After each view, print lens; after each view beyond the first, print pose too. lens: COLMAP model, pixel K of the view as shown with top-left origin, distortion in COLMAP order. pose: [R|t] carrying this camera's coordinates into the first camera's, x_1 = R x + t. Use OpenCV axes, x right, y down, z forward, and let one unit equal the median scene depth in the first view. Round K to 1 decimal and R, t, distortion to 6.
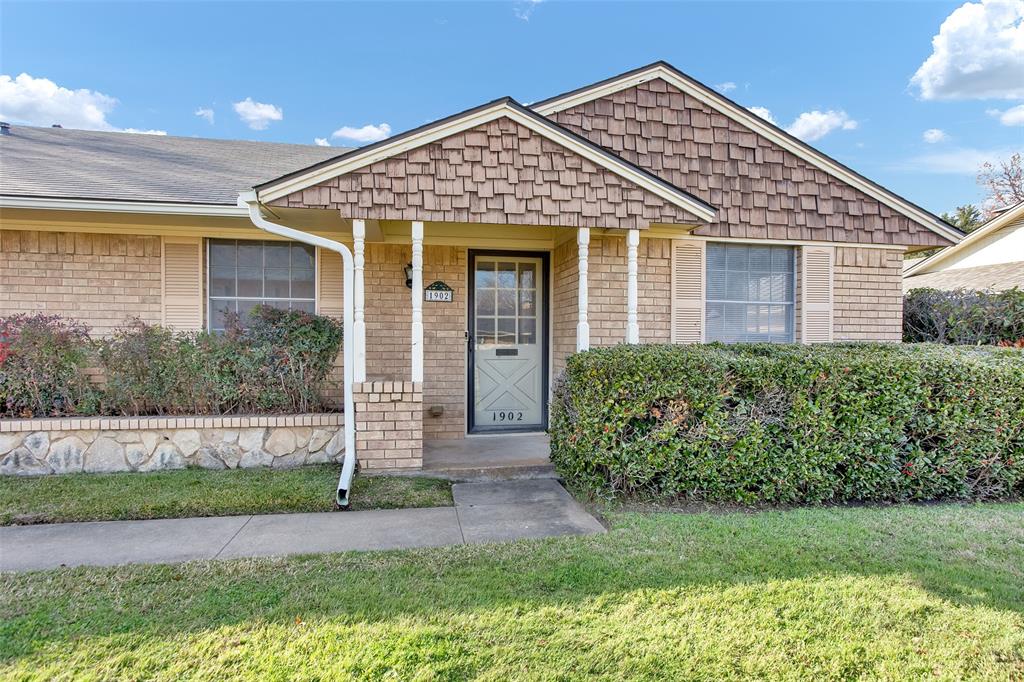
lens RADIAL K [[549.7, 0, 542.5], [0, 549.7, 360.6], [0, 0, 1]] dist [-0.029918, 0.001278]
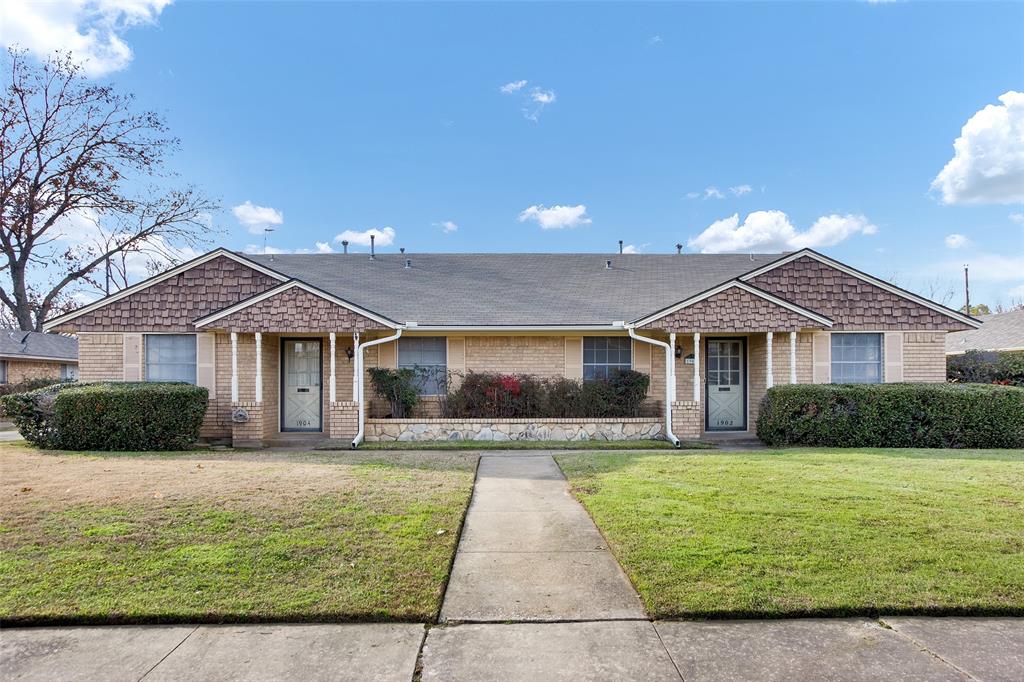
lens RADIAL K [[691.7, 0, 537.9], [0, 691.7, 393.5], [0, 0, 1]] dist [-0.010921, 0.010072]
pose [[0.983693, -0.008208, -0.179671, -0.330521], [0.003694, 0.999669, -0.025445, 0.070803], [0.179820, 0.024367, 0.983398, -1.816014]]
